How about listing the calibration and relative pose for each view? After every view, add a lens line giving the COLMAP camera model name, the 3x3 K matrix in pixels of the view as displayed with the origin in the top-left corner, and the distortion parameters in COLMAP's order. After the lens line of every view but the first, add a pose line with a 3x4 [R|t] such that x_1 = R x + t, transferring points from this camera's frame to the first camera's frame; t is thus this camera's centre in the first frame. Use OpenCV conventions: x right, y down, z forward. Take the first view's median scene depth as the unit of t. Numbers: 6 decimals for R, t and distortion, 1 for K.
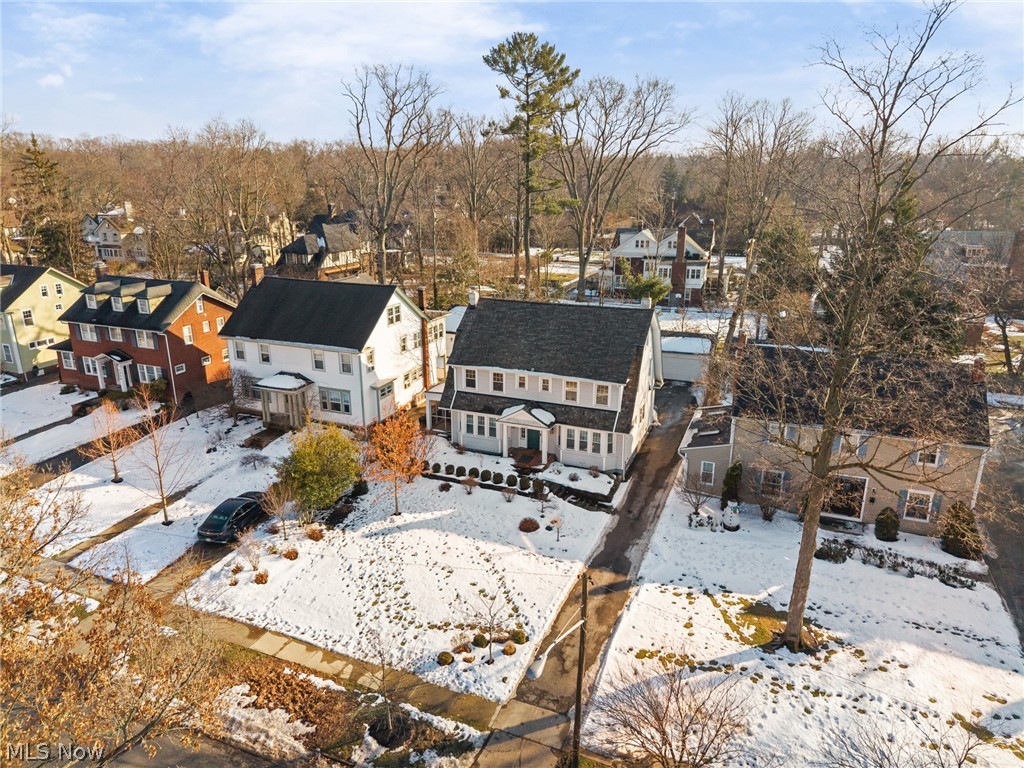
lens RADIAL K [[667.5, 0, 512.0], [0, 667.5, 384.0], [0, 0, 1]] dist [0.017556, 0.000416]
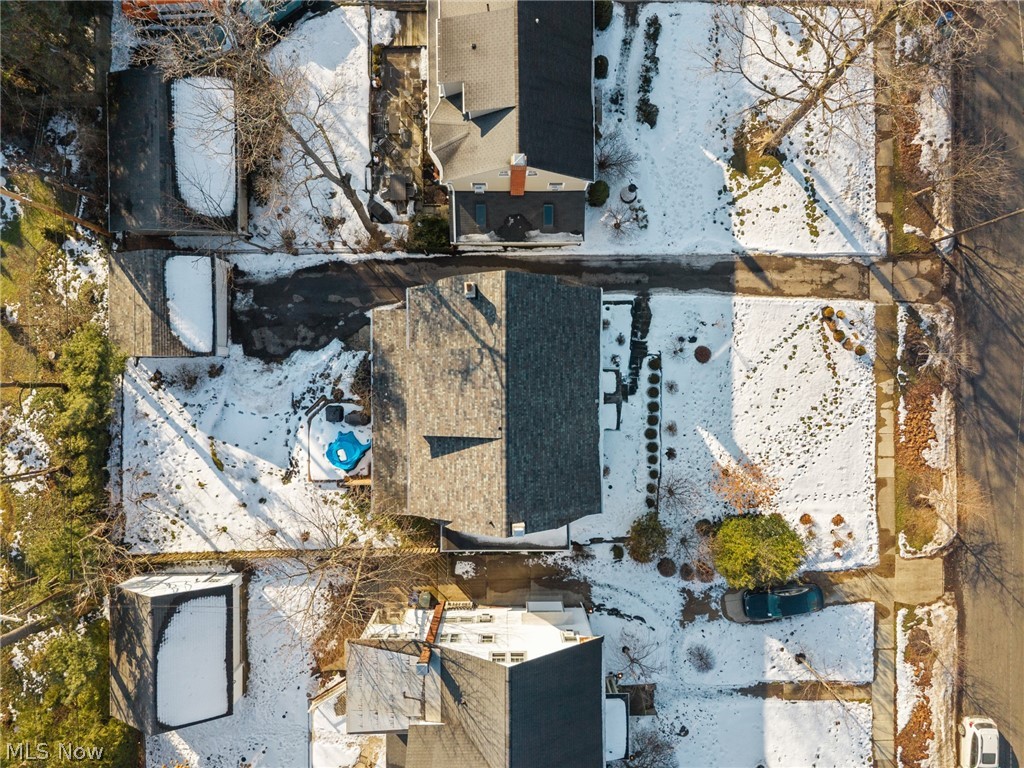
lens RADIAL K [[667.5, 0, 512.0], [0, 667.5, 384.0], [0, 0, 1]] dist [0.017556, 0.000416]
pose [[-0.384328, -0.923034, -0.017326, 0.154965], [0.274907, -0.132340, 0.952319, -1.212191], [-0.881316, 0.361239, 0.304611, 1.173692]]
